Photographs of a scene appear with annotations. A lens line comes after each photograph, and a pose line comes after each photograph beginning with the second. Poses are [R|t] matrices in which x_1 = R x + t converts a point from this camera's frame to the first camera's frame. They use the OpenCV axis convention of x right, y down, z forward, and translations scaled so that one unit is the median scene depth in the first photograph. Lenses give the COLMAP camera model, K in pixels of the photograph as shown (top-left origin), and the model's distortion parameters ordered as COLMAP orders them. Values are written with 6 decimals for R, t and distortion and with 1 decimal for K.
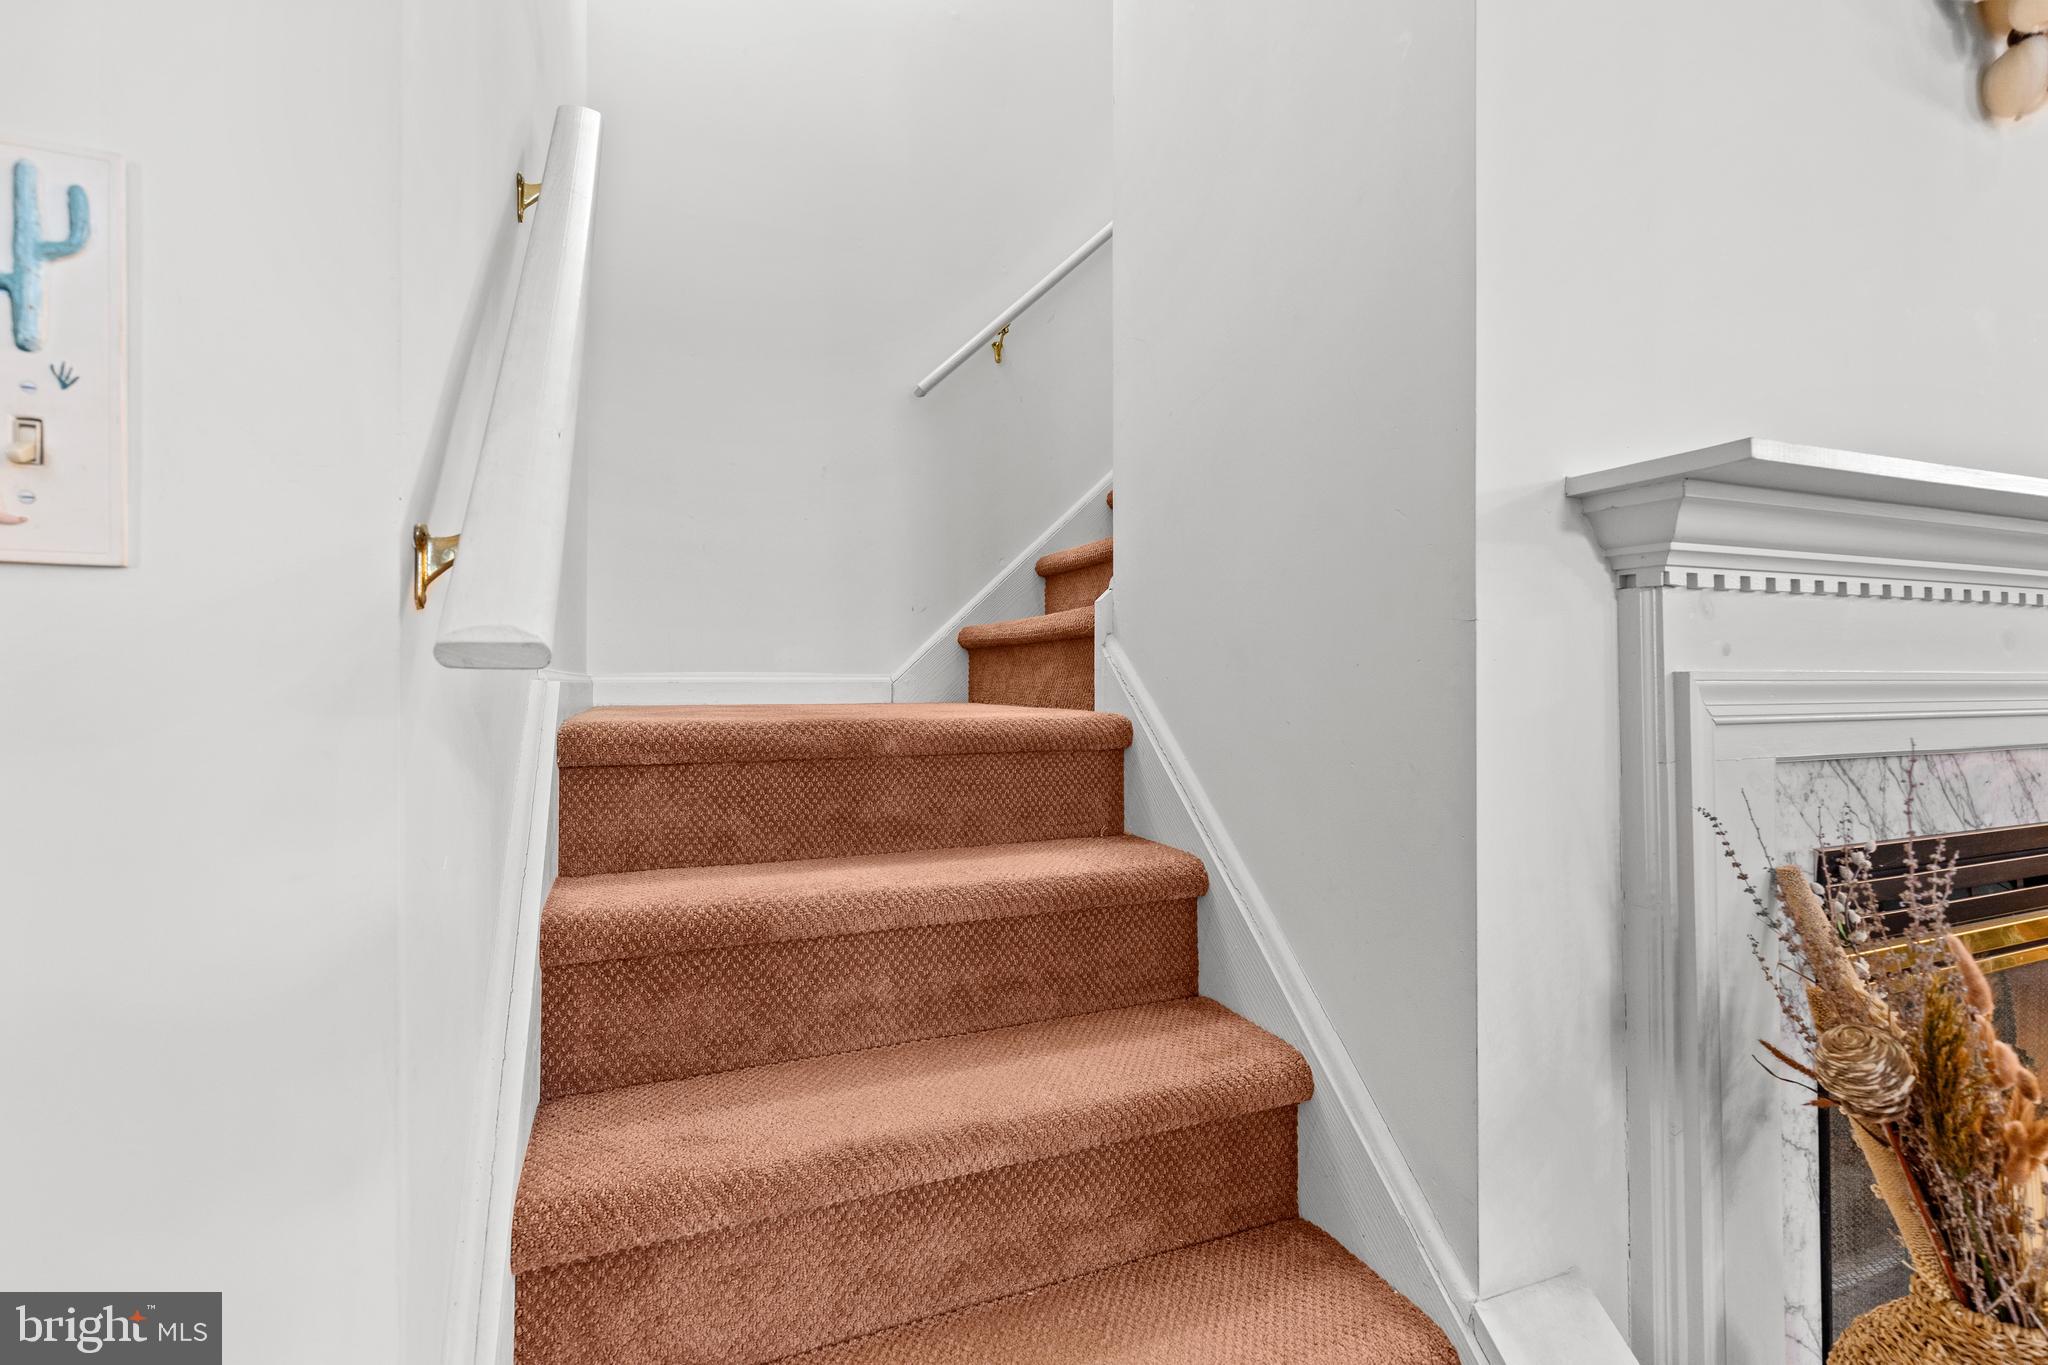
lens RADIAL K [[919.2, 0, 1024.0], [0, 919.2, 682.5], [0, 0, 1]] dist [0.000949, 0.000264]
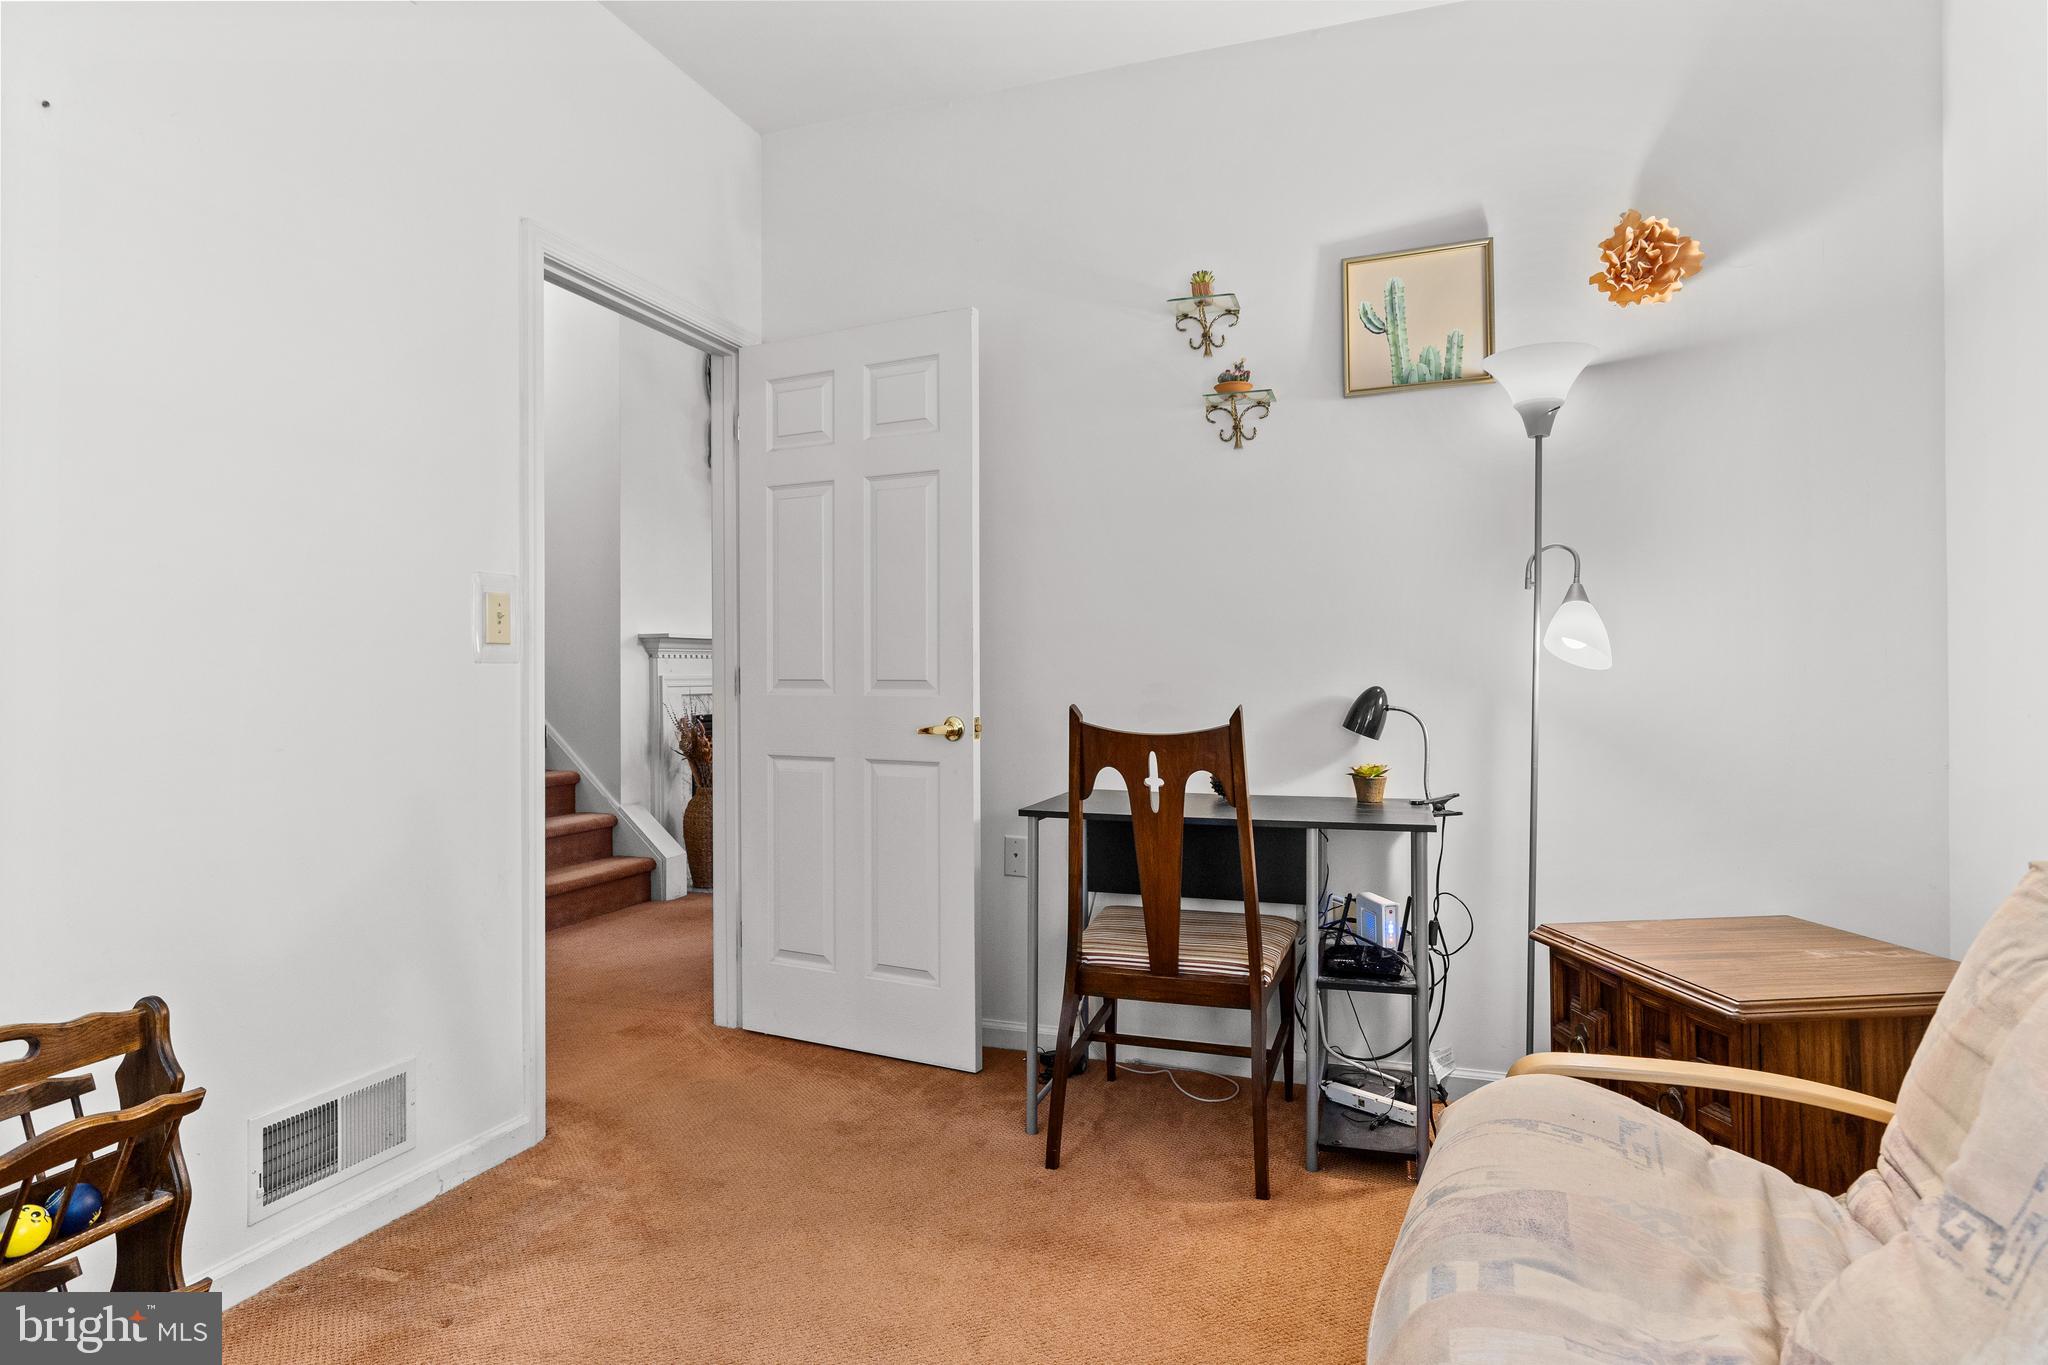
lens RADIAL K [[1086.0, 0, 1024.0], [0, 1086.0, 682.5], [0, 0, 1]] dist [0.000125, 0.000000]
pose [[0.666296, -0.002043, 0.745684, -2.184027], [-0.006788, 0.999938, 0.008805, -0.037798], [-0.745656, -0.010928, 0.666241, -4.070815]]
